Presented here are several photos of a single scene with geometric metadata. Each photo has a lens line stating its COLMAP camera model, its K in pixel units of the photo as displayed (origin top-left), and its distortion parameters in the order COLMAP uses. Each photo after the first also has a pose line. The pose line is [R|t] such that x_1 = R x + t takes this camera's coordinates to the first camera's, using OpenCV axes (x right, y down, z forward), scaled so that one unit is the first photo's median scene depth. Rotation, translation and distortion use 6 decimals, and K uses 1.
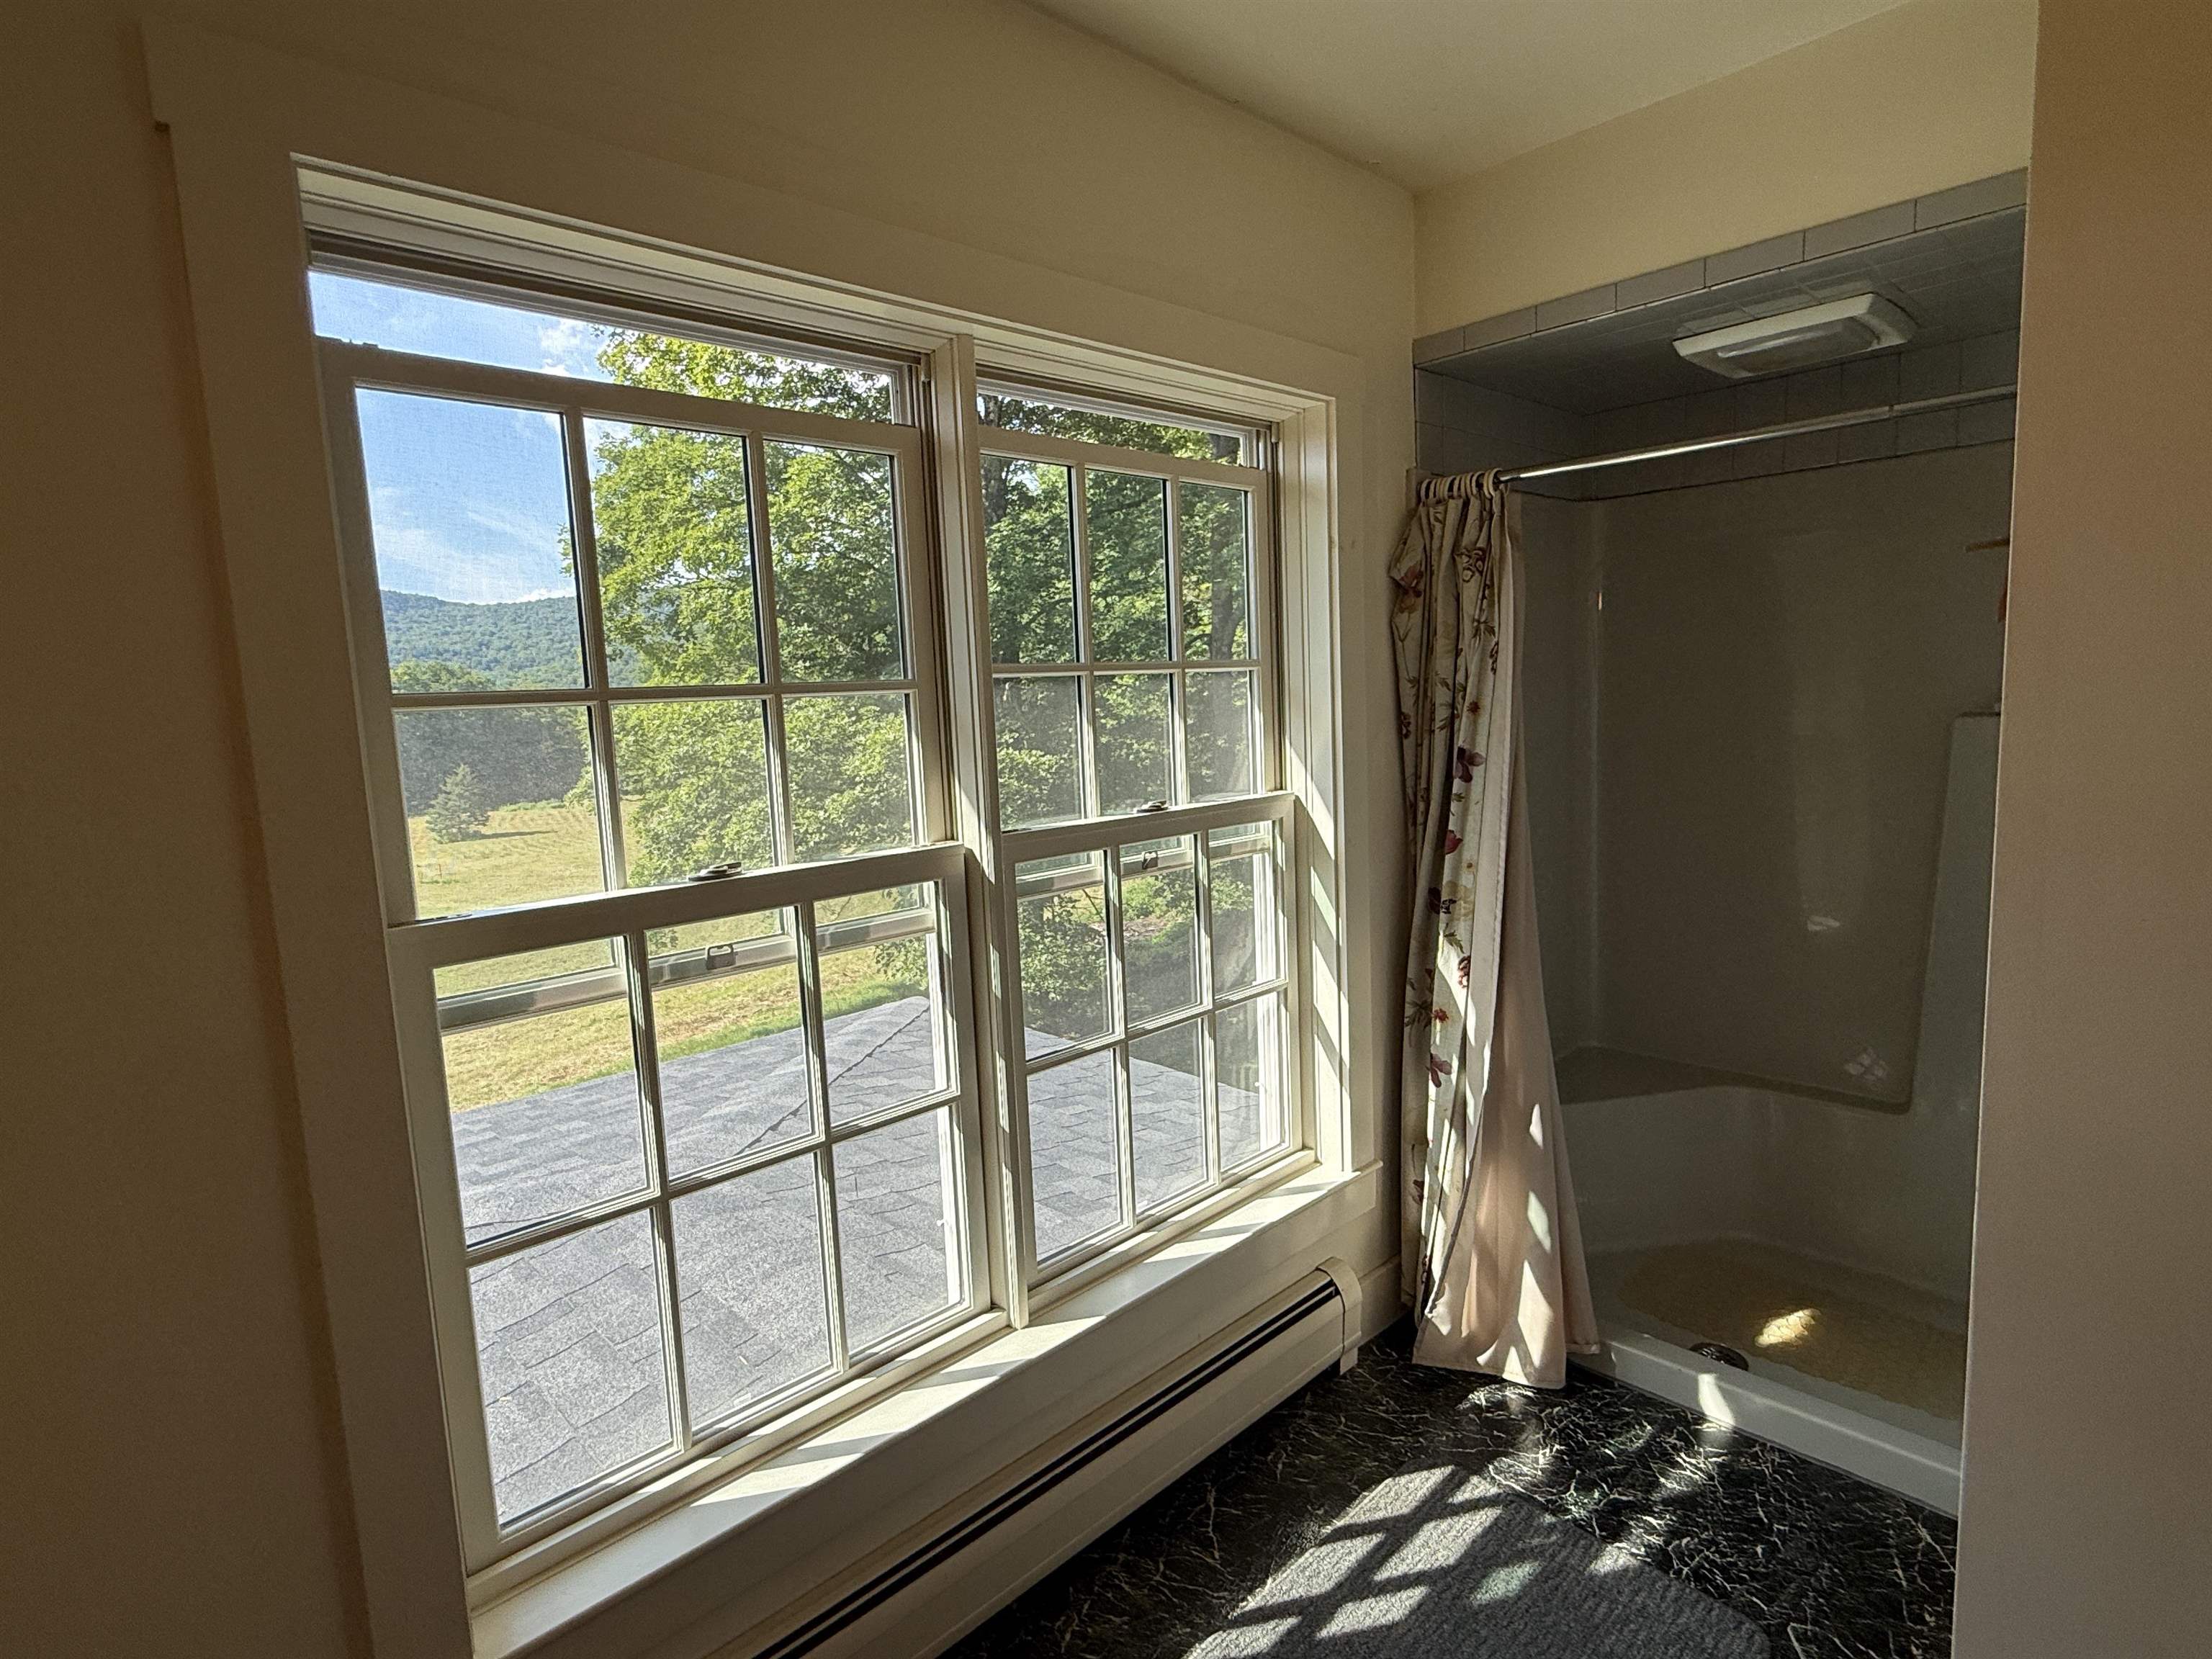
lens RADIAL K [[1151.1, 0, 1109.9], [0, 1151.1, 826.3], [0, 0, 1]] dist [0.003636, -0.000097]
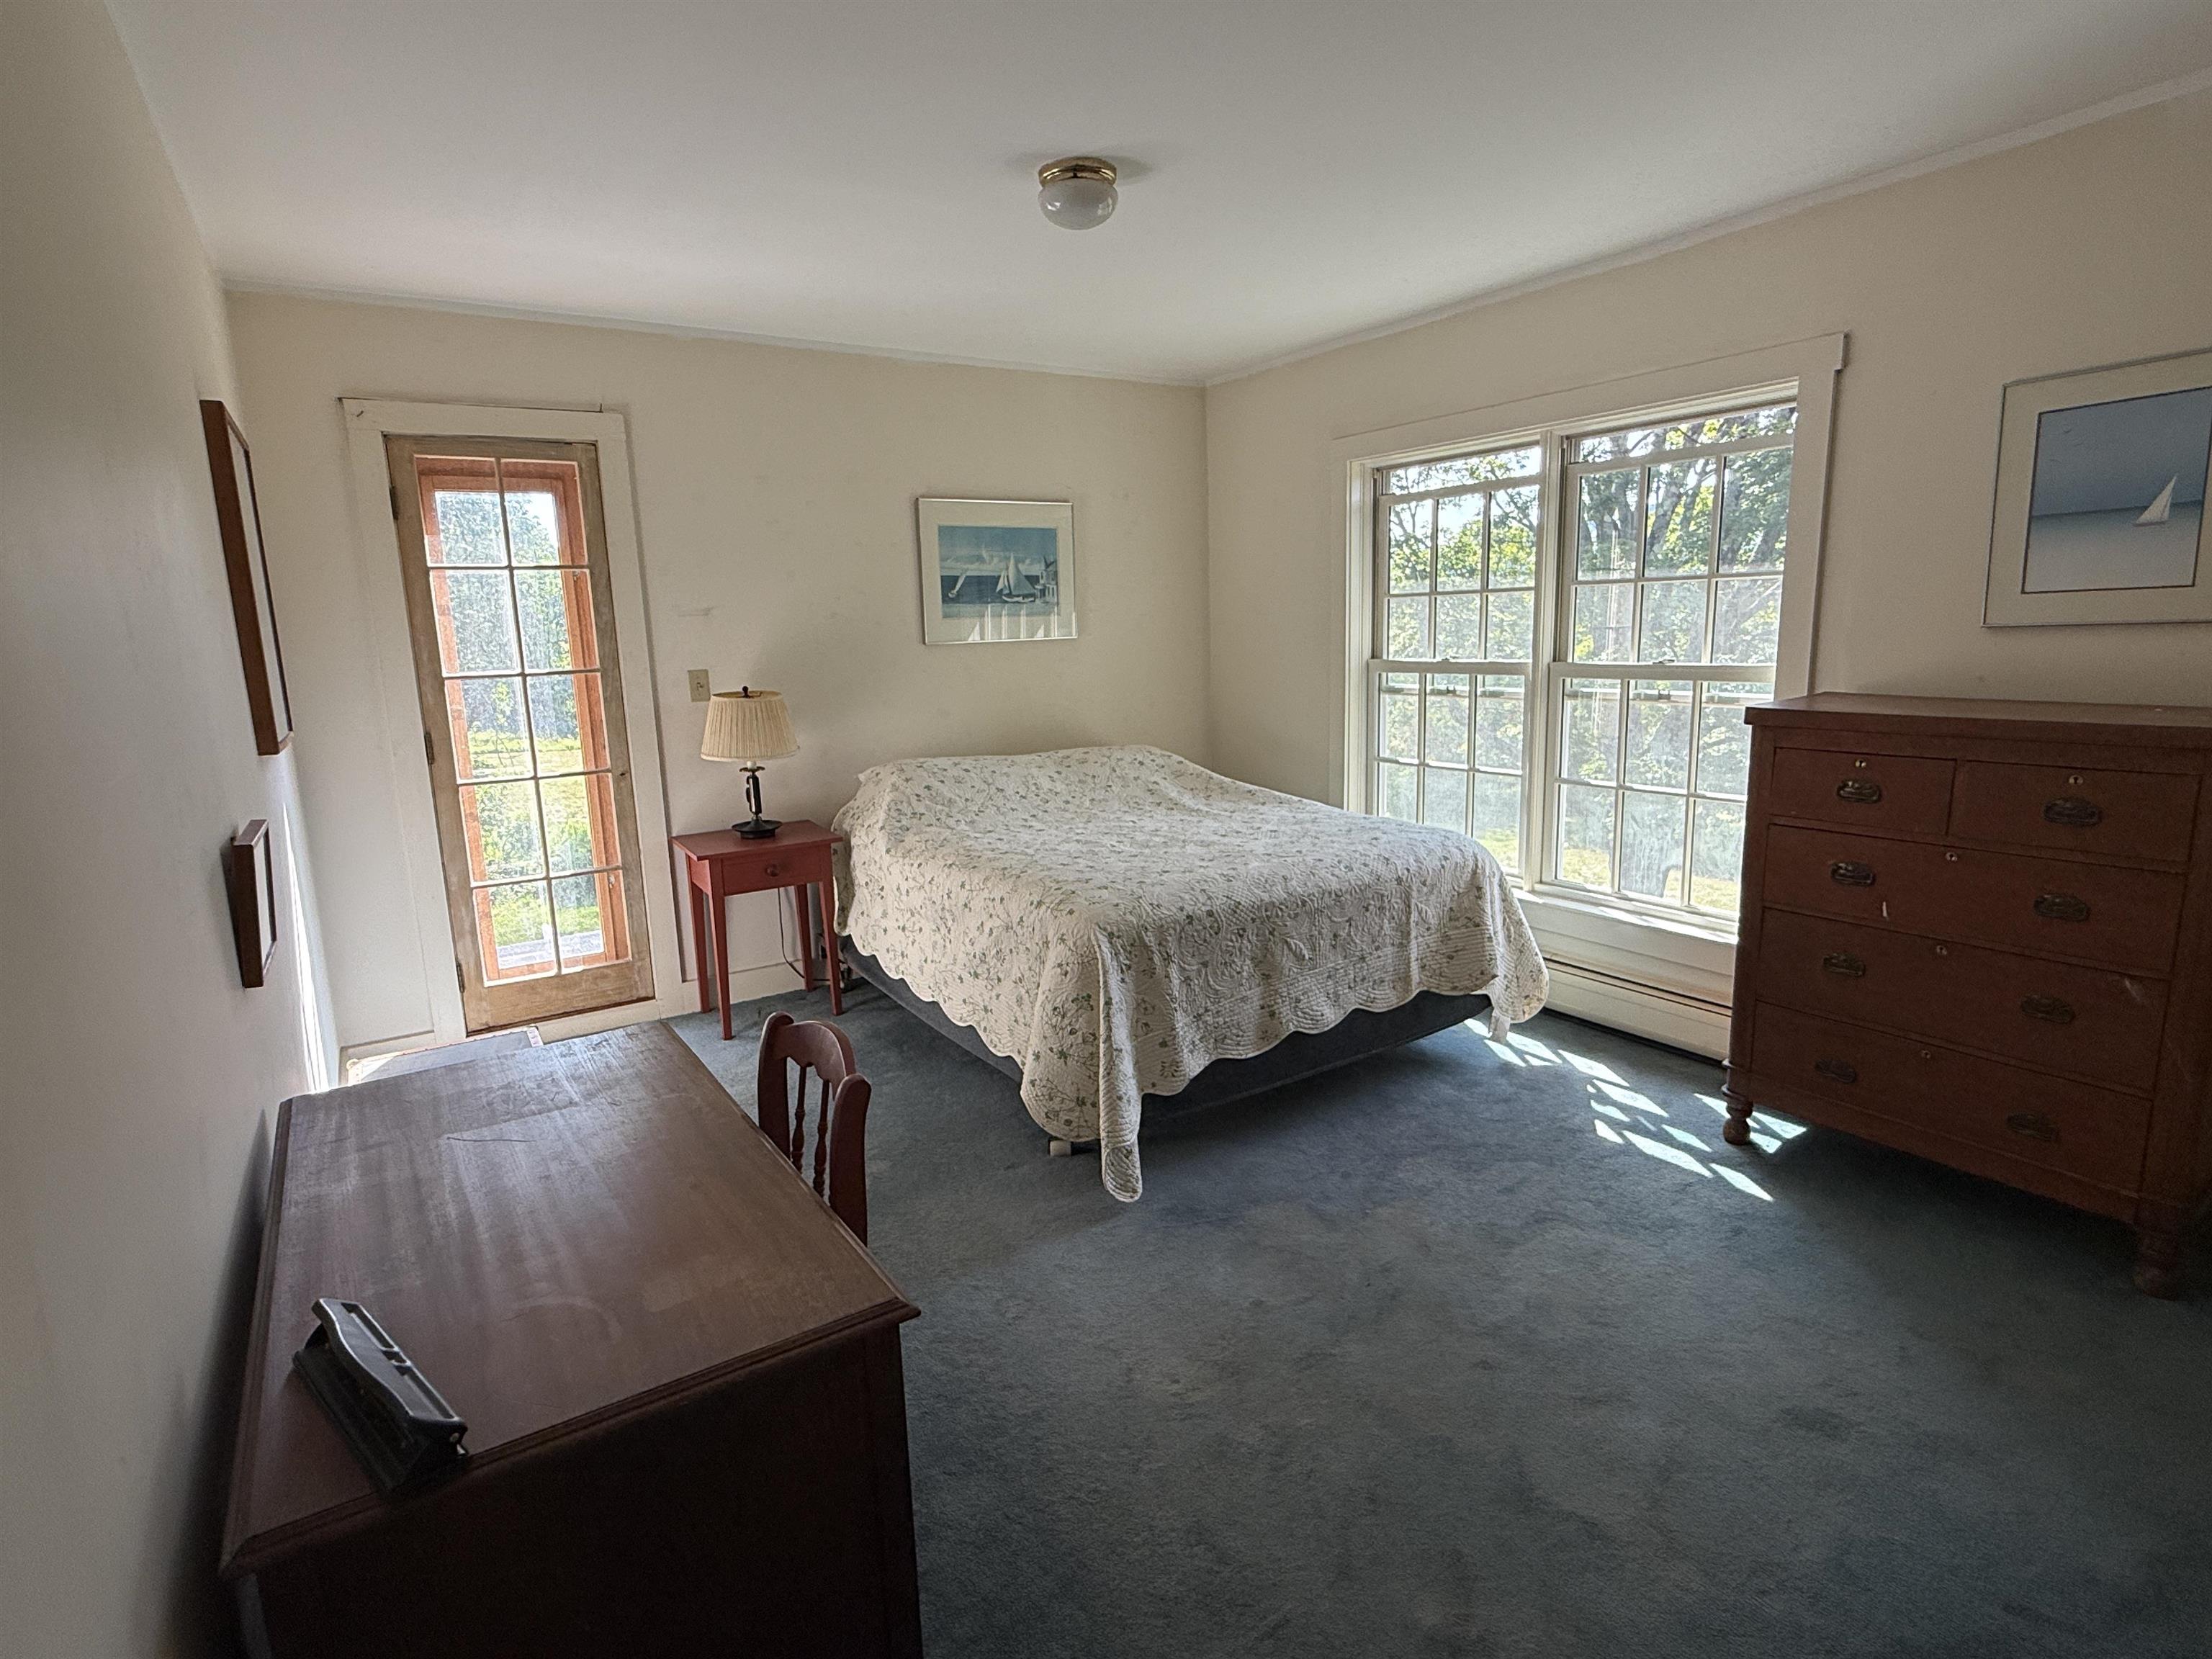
lens RADIAL K [[1151.1, 0, 1101.4], [0, 1151.1, 821.7], [0, 0, 1]] dist [0.003636, -0.000097]
pose [[-0.145757, 0.232873, -0.961522, 2.442188], [-0.078092, 0.966161, 0.245835, -0.189654], [0.986234, 0.110919, -0.122639, 0.538186]]
